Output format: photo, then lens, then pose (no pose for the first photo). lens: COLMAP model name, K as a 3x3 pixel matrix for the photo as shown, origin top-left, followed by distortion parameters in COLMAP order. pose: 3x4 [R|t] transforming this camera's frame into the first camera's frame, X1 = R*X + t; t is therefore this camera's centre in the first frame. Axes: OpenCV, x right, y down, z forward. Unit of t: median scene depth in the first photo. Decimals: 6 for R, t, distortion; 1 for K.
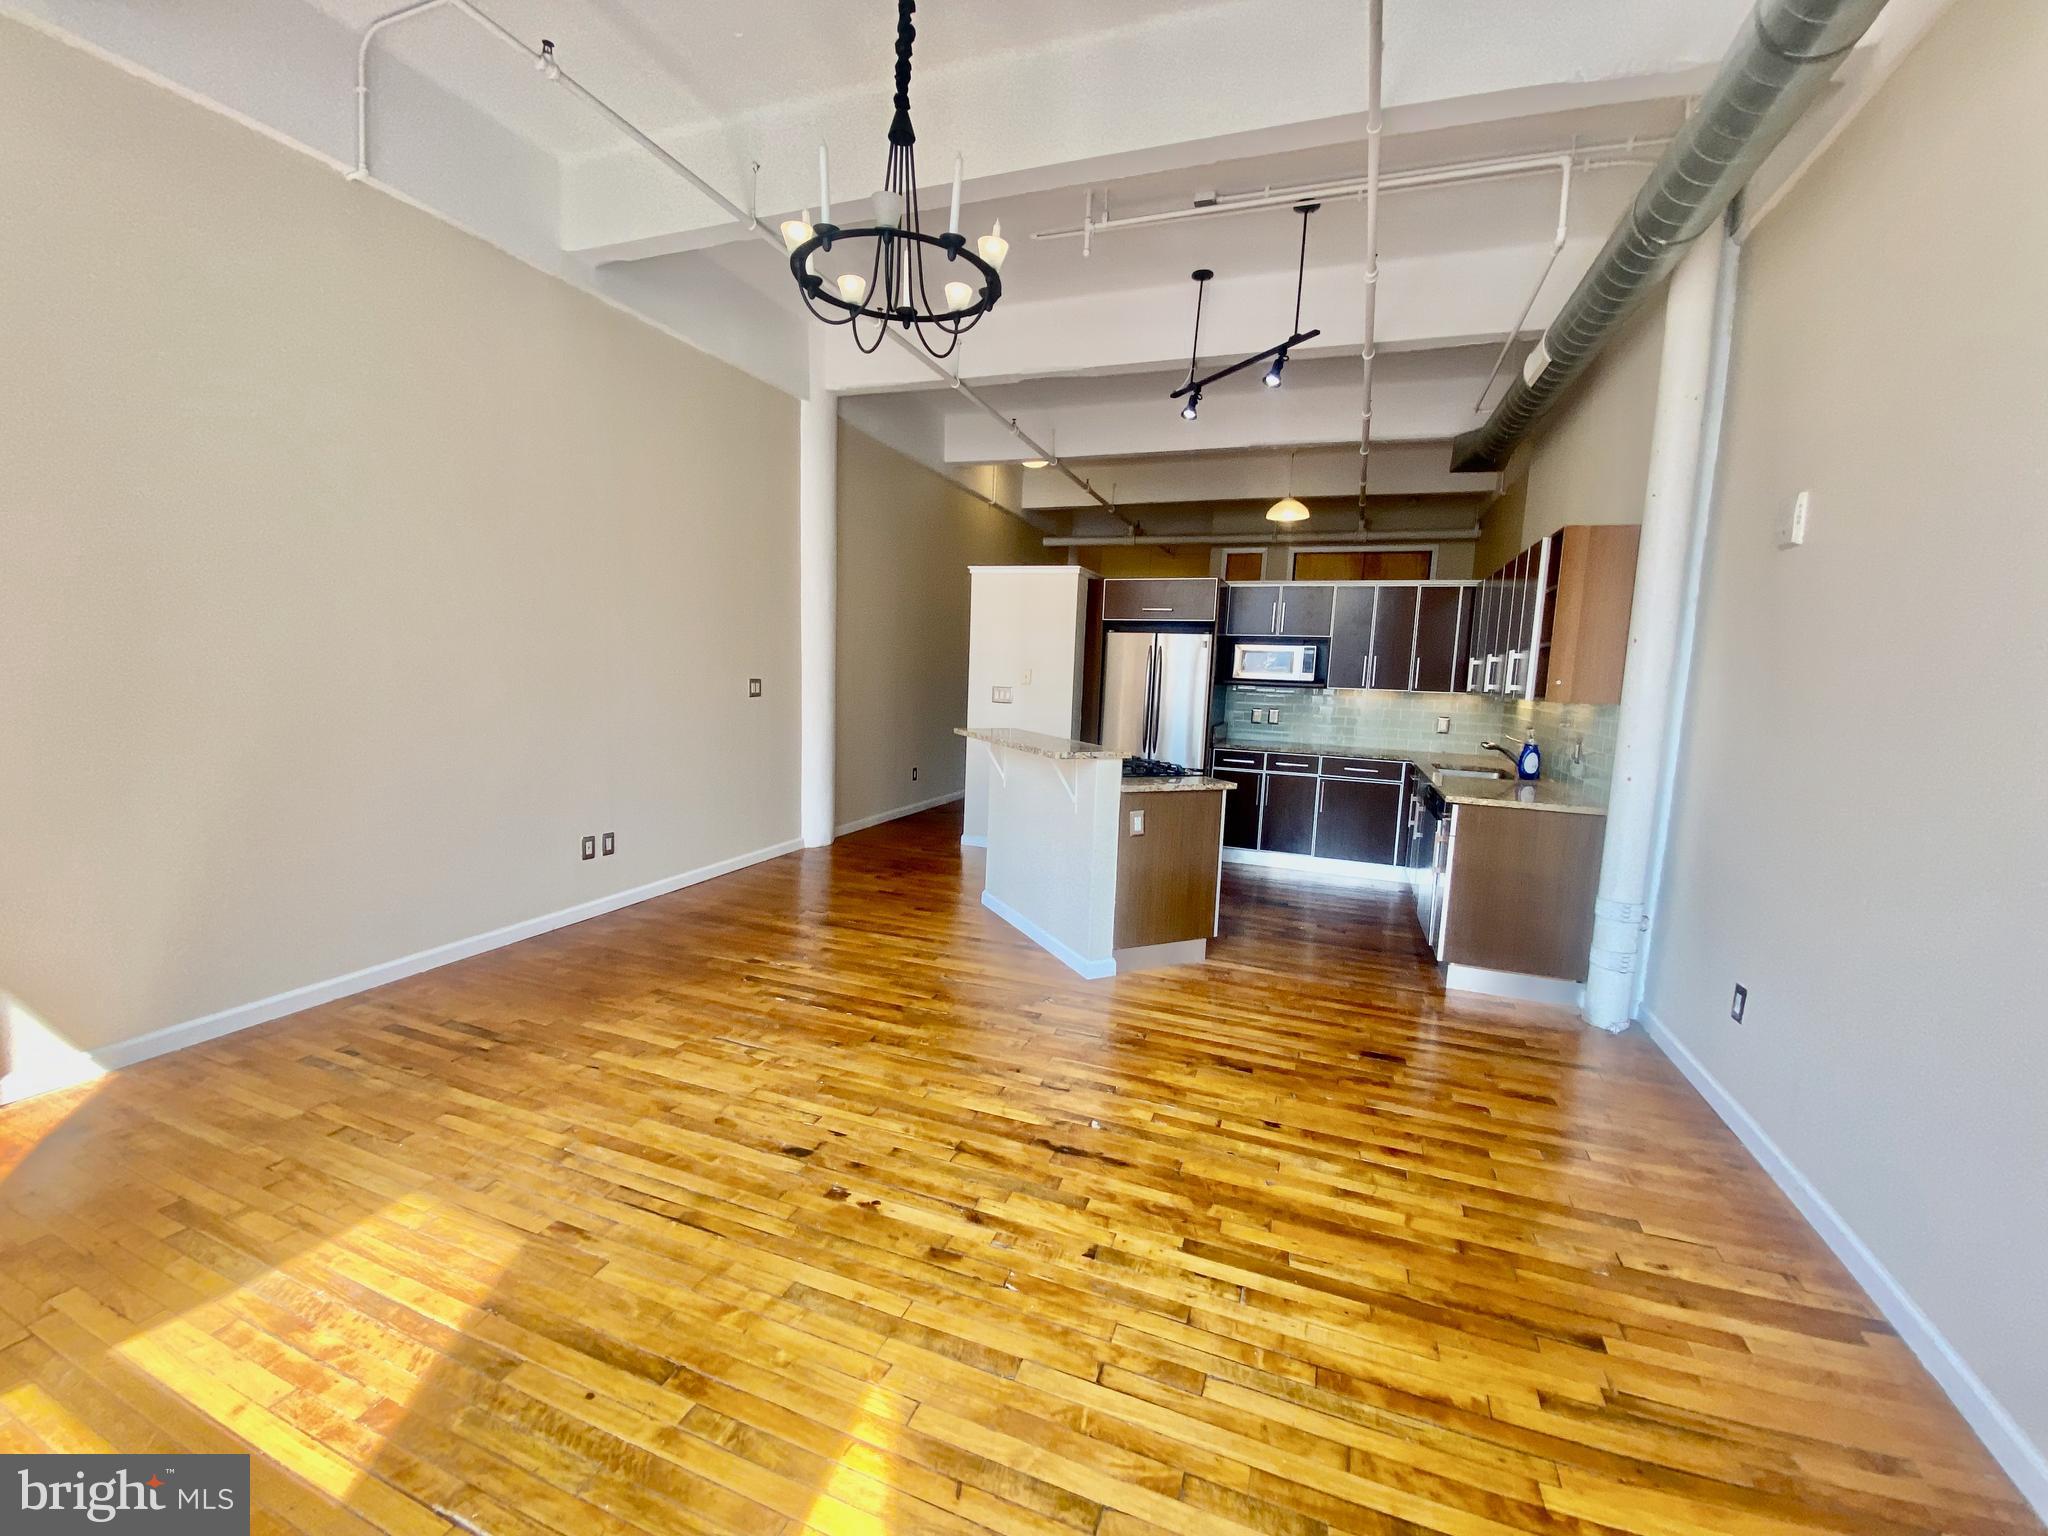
lens RADIAL K [[817.9, 0, 1002.5], [0, 817.9, 782.2], [0, 0, 1]] dist [-0.026206, -0.002944]
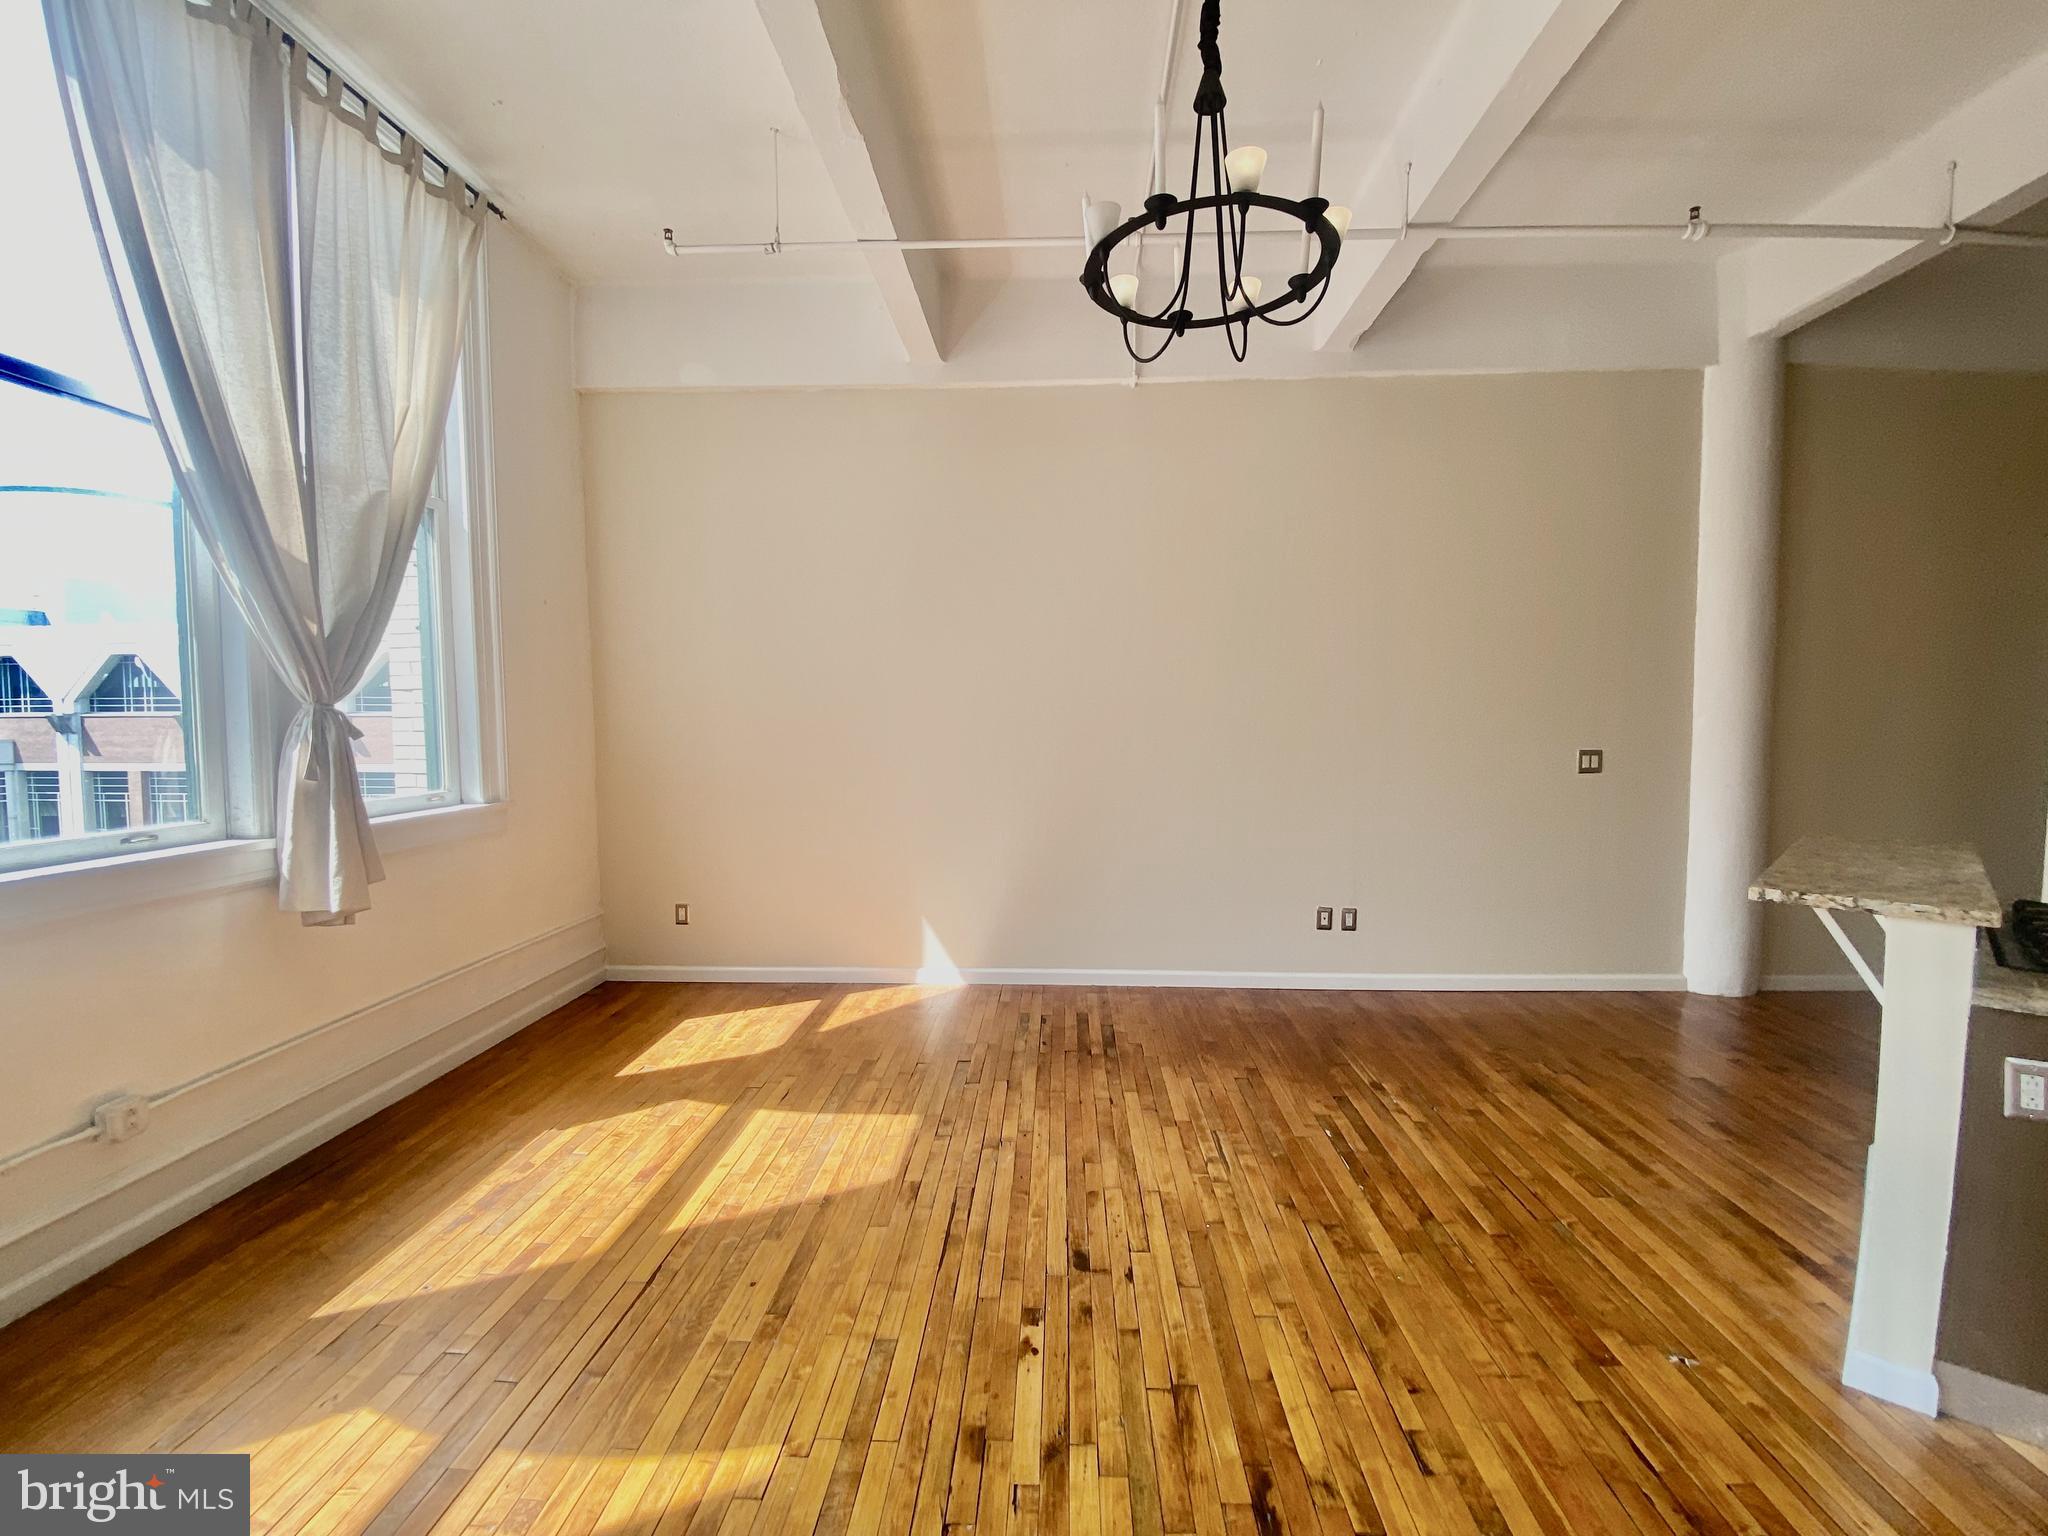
lens RADIAL K [[824.6, 0, 1030.1], [0, 824.6, 768.4], [0, 0, 1]] dist [-0.002709, -0.005677]
pose [[0.335176, 0.025732, -0.941804, 0.452116], [-0.125340, 0.991959, -0.017505, -0.053599], [0.933781, 0.123913, 0.335706, 0.439855]]
